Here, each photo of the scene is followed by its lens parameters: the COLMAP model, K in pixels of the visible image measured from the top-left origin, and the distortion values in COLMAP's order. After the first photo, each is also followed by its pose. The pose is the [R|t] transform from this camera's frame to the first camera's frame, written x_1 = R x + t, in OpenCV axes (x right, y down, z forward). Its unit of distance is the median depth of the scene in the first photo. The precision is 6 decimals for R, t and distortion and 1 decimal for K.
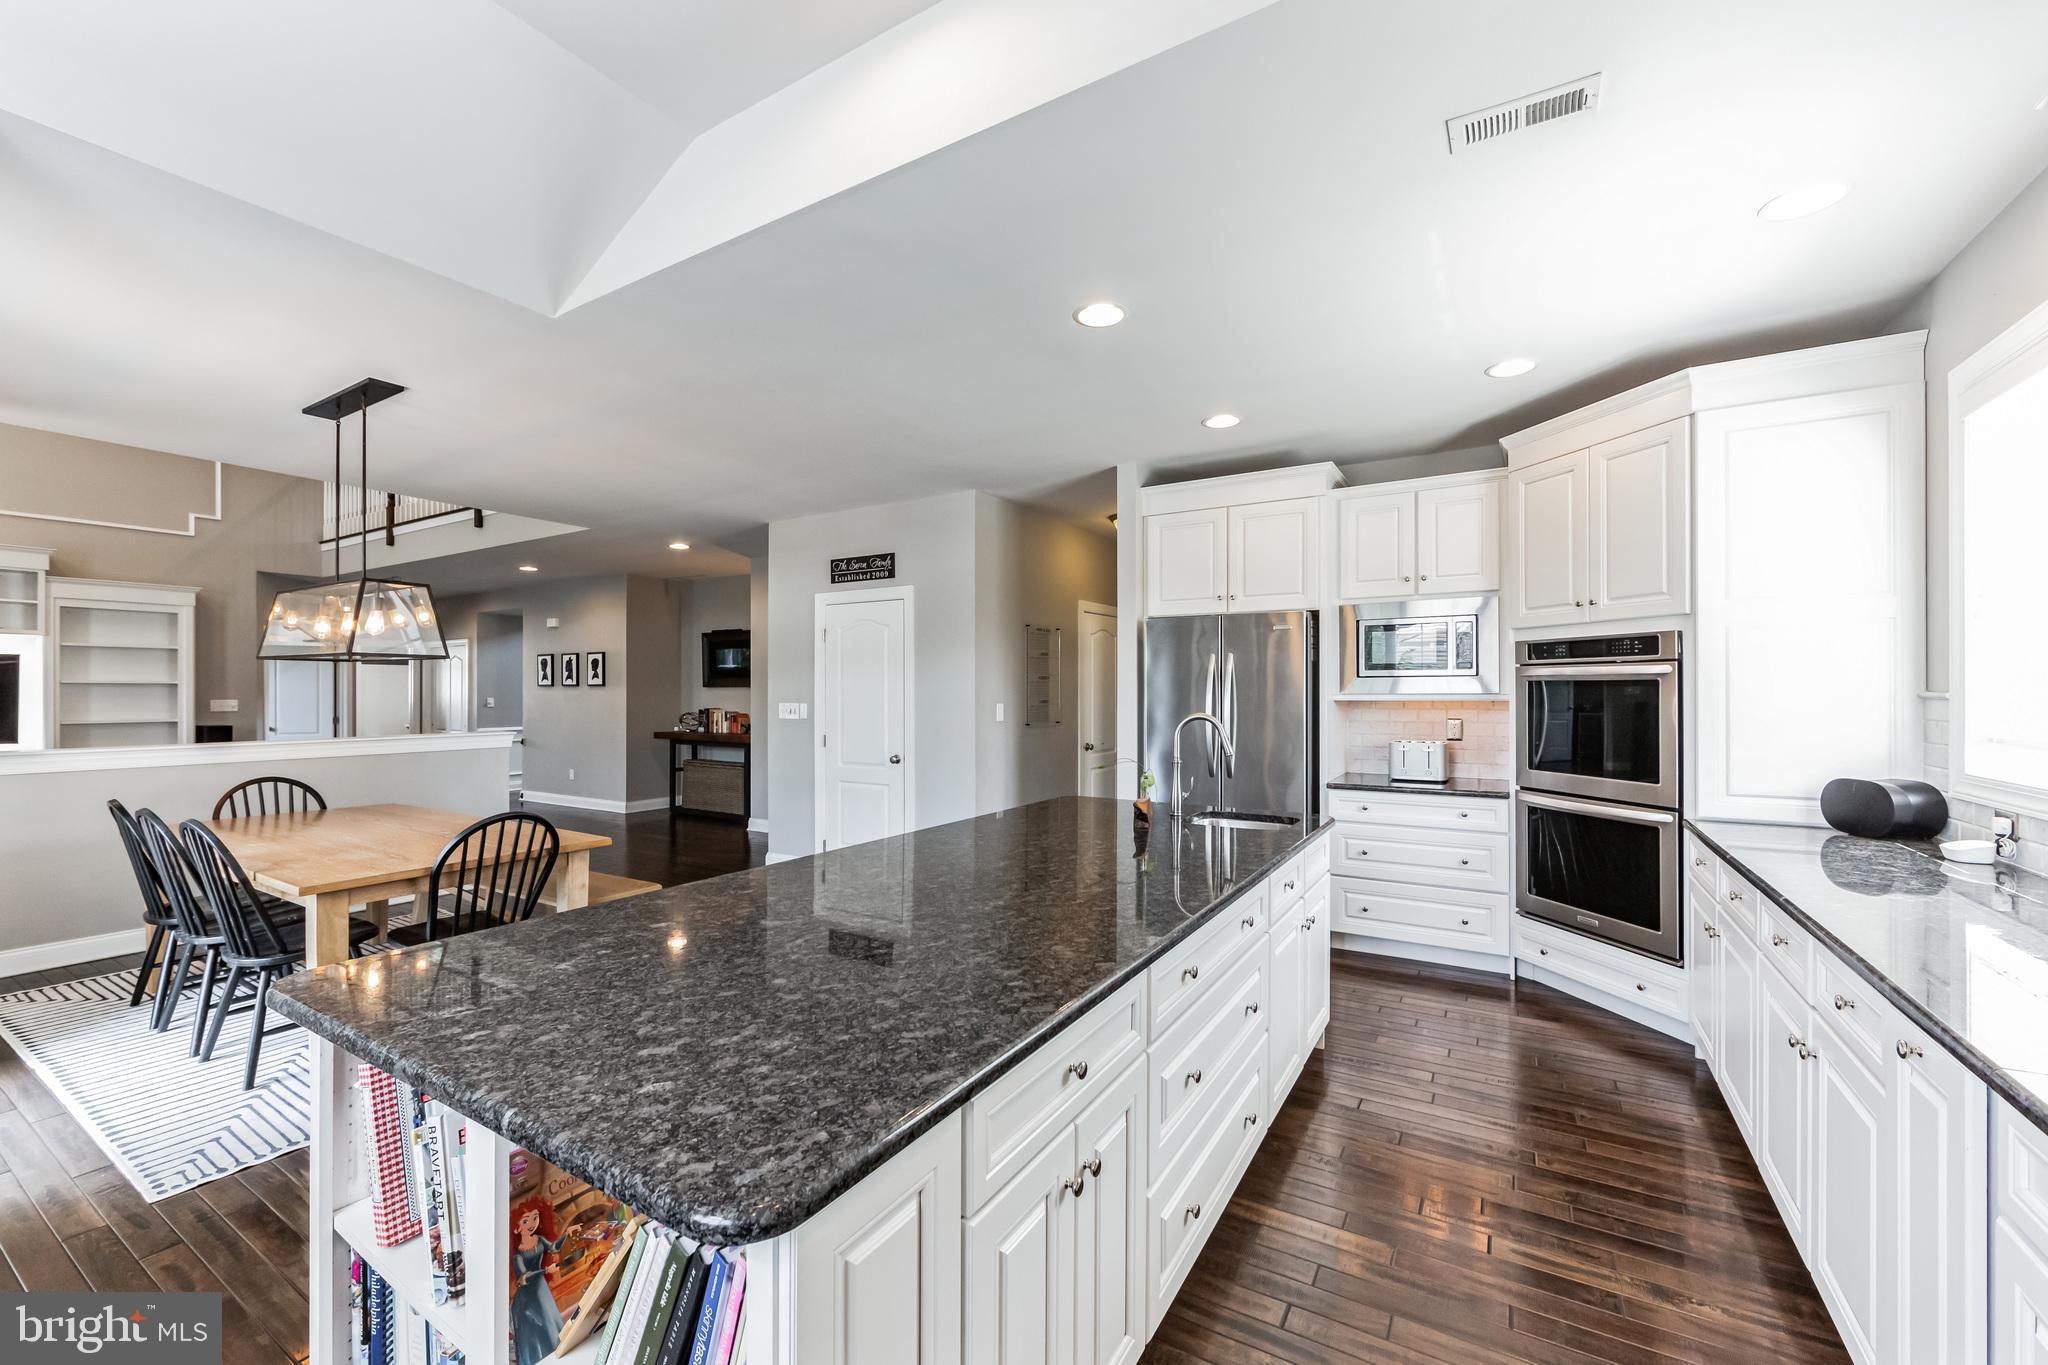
lens RADIAL K [[816.4, 0, 1027.2], [0, 816.4, 691.8], [0, 0, 1]] dist [-0.001904, -0.000512]
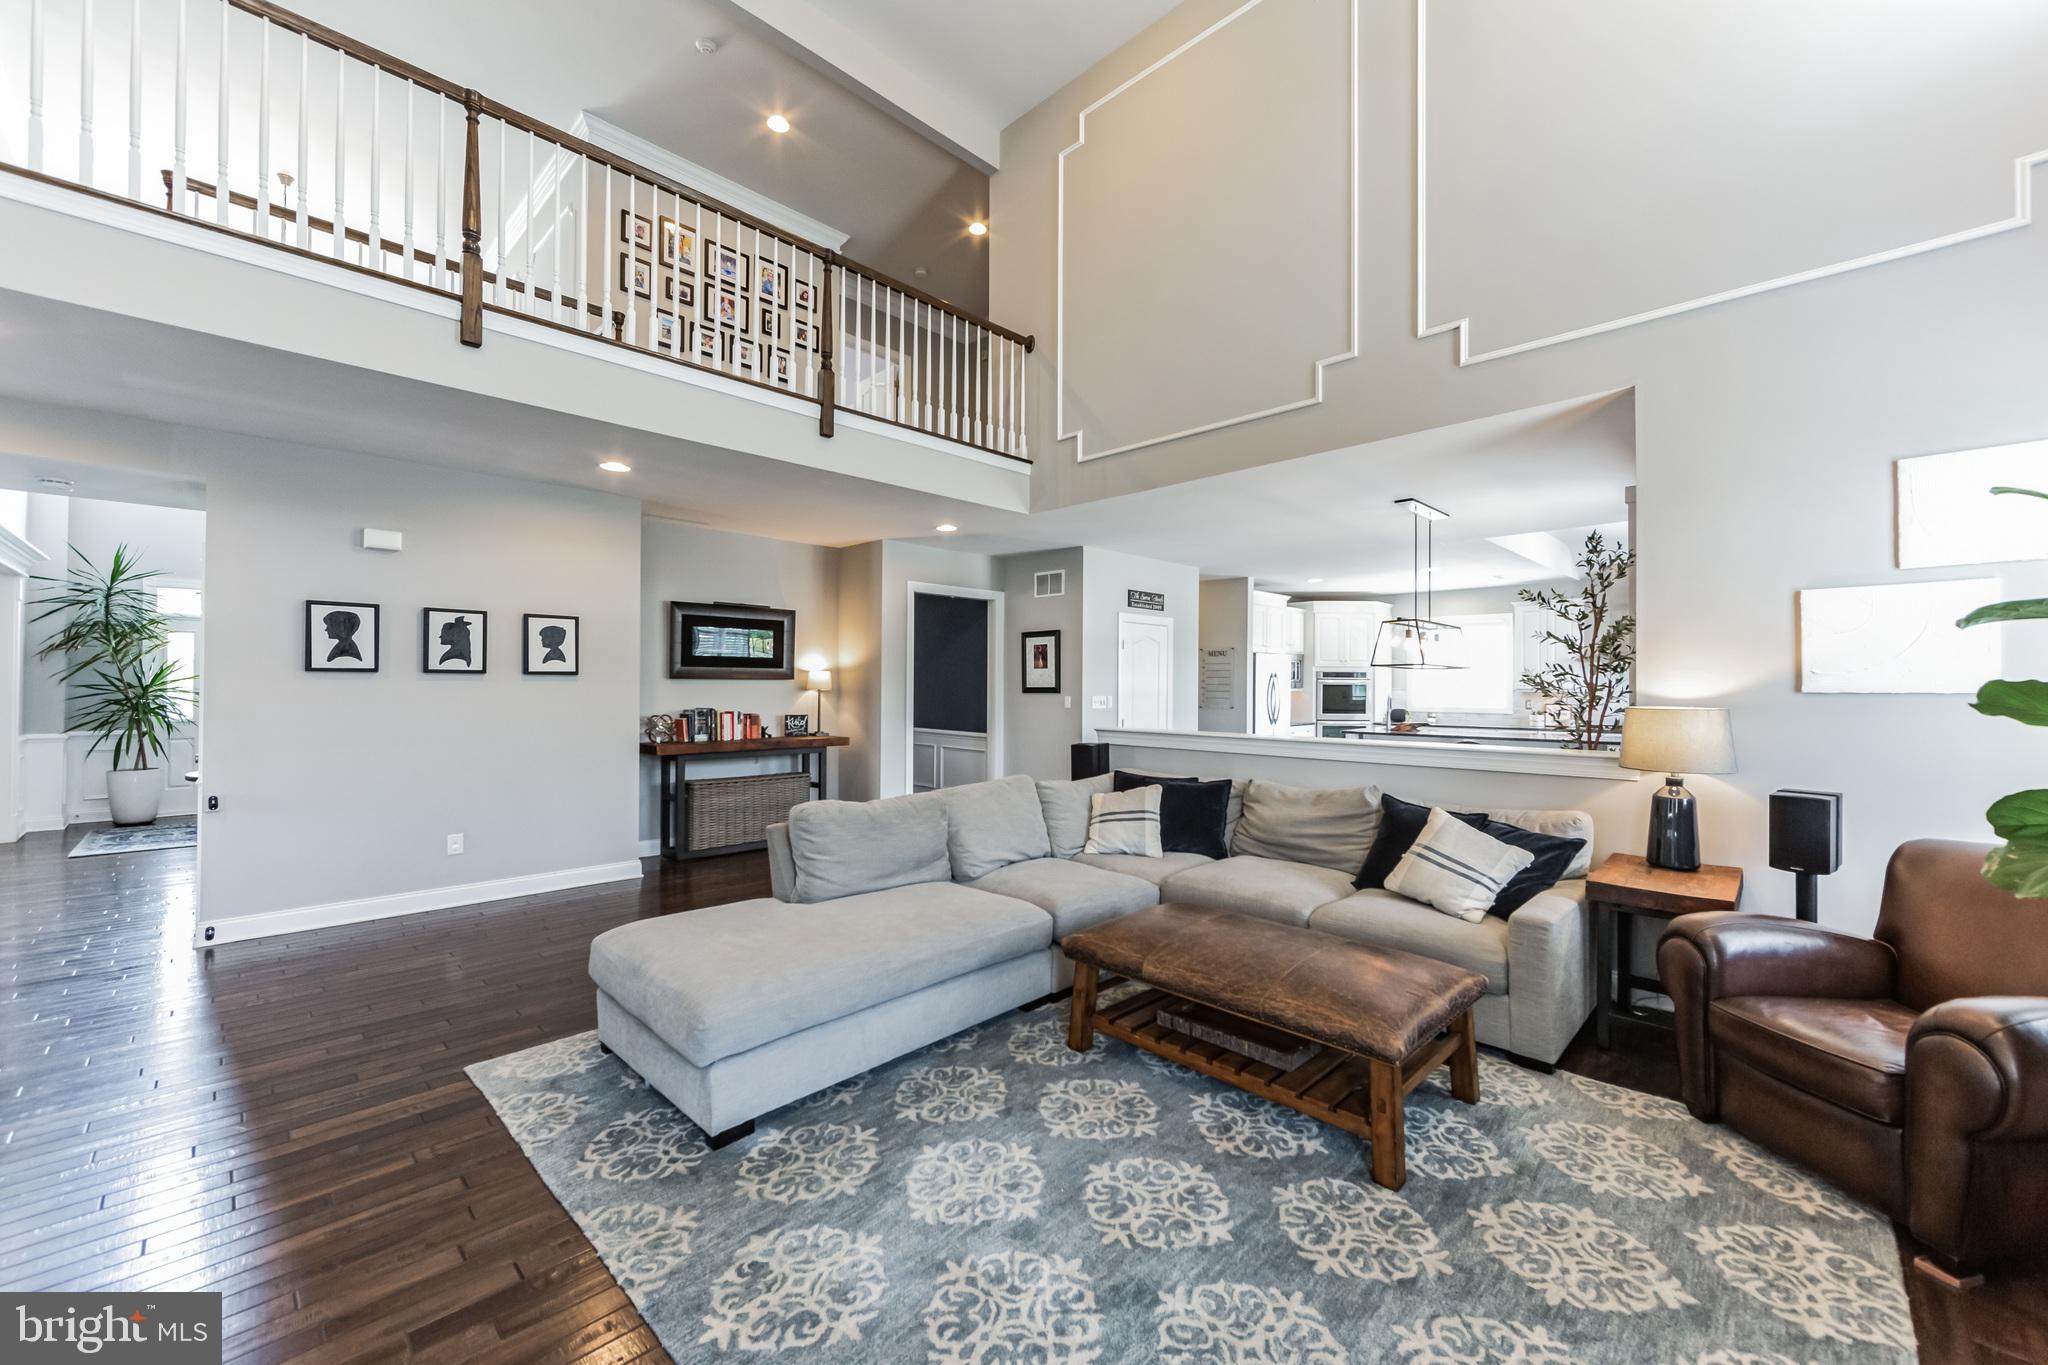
lens RADIAL K [[816.4, 0, 1020.6], [0, 816.4, 686.4], [0, 0, 1]] dist [-0.001904, -0.000512]
pose [[0.236373, 0.000061, 0.971662, -2.346680], [-0.006560, 0.999977, 0.001533, -0.004280], [-0.971640, -0.006736, 0.236368, 1.265342]]
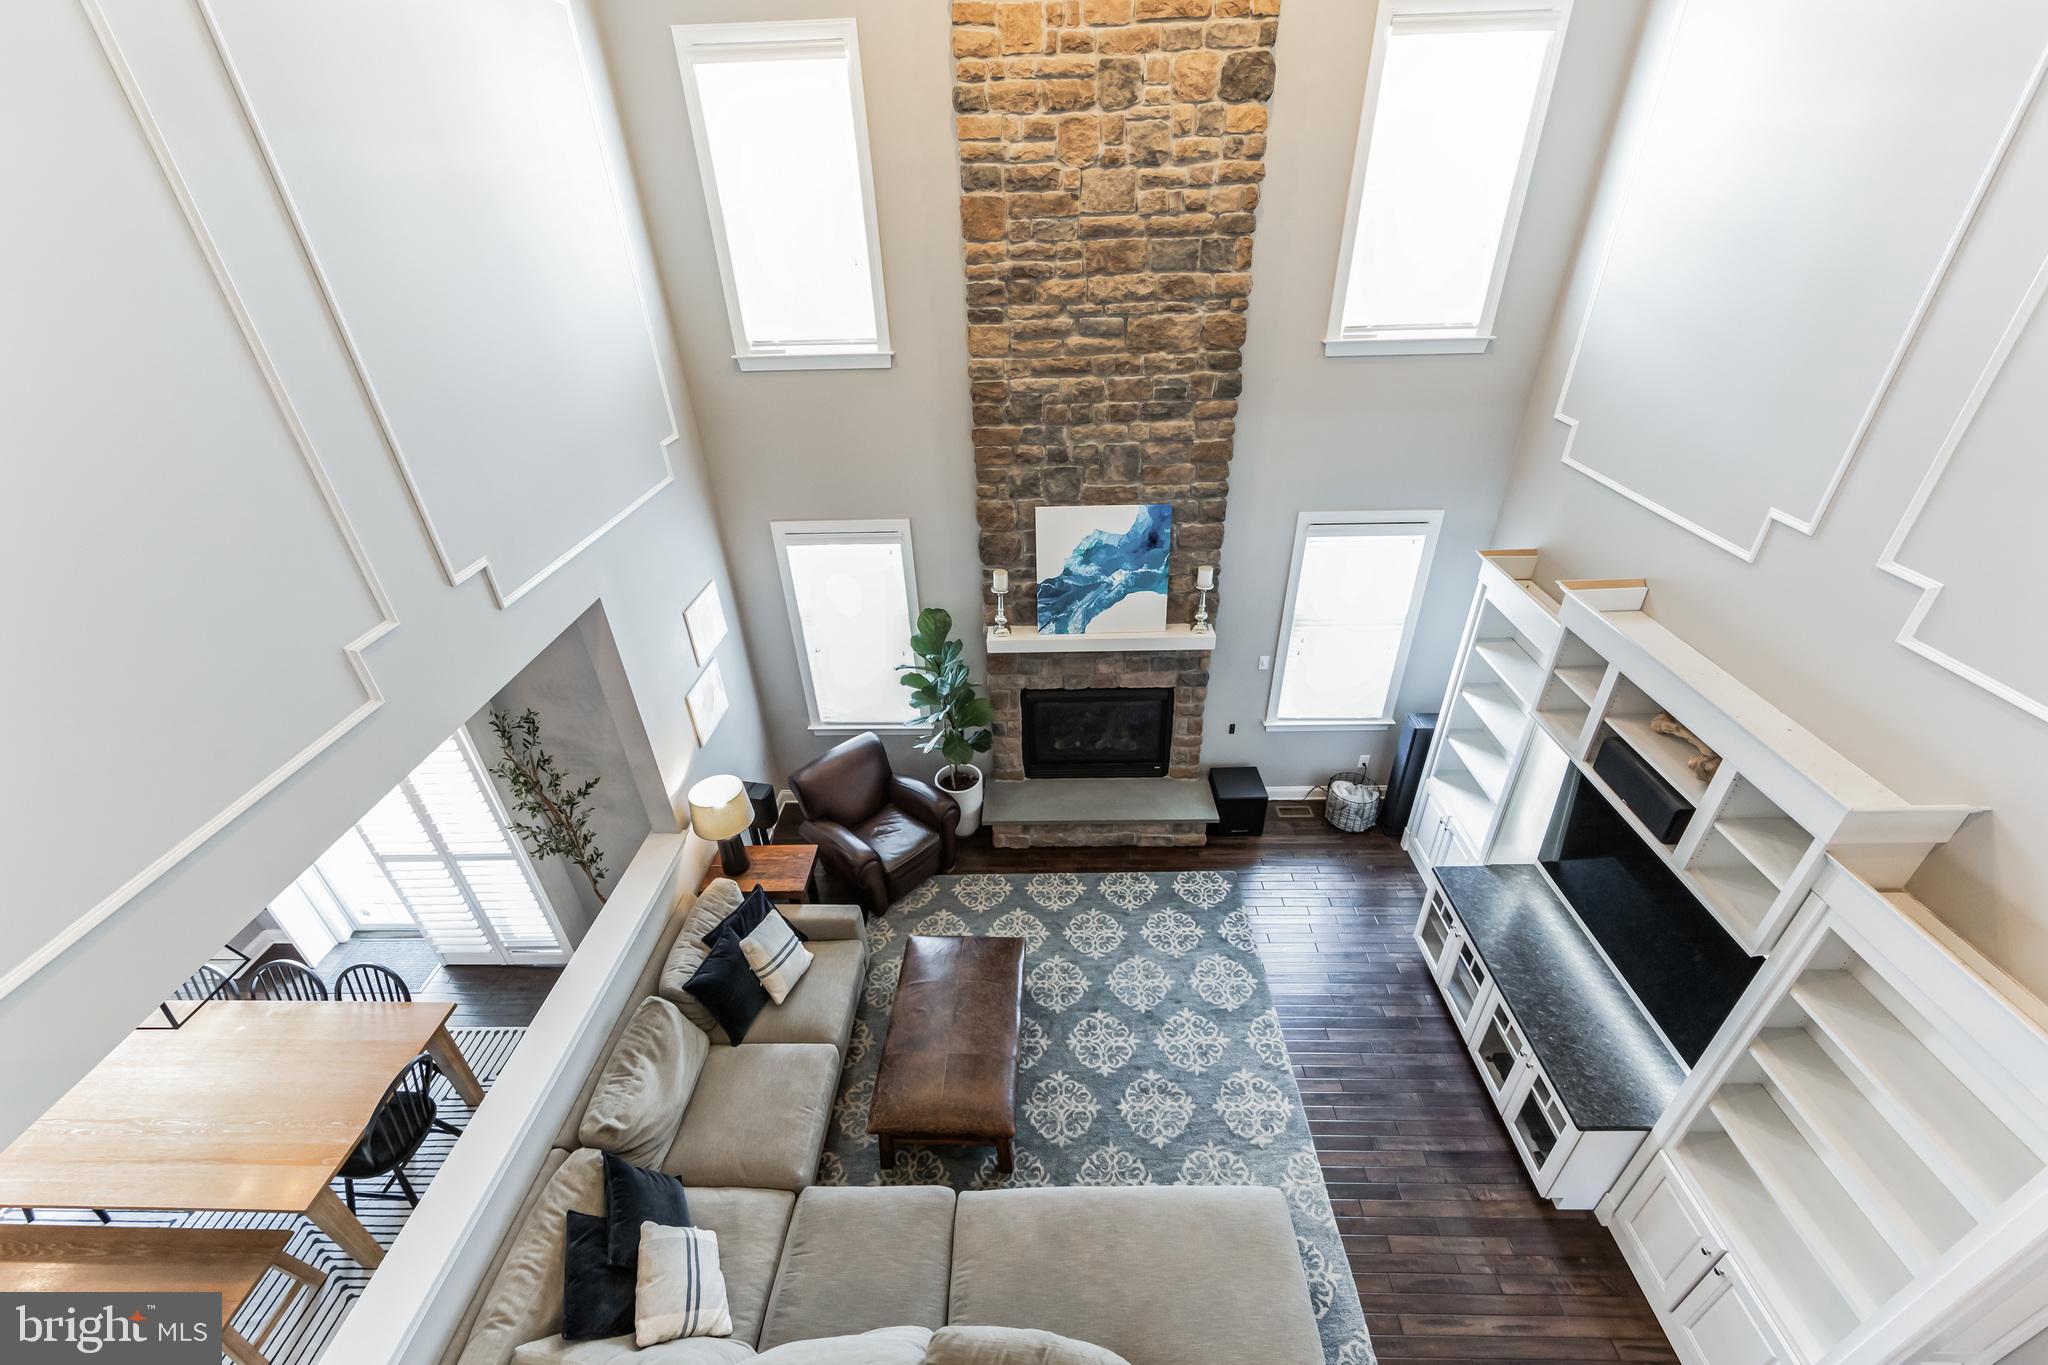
lens RADIAL K [[816.4, 0, 1032.2], [0, 816.4, 693.0], [0, 0, 1]] dist [-0.001904, -0.000512]
pose [[-0.857489, 0.287950, -0.426376, -1.356511], [0.025295, 0.851309, 0.524055, -0.744117], [0.513879, 0.438586, -0.737272, 1.913195]]
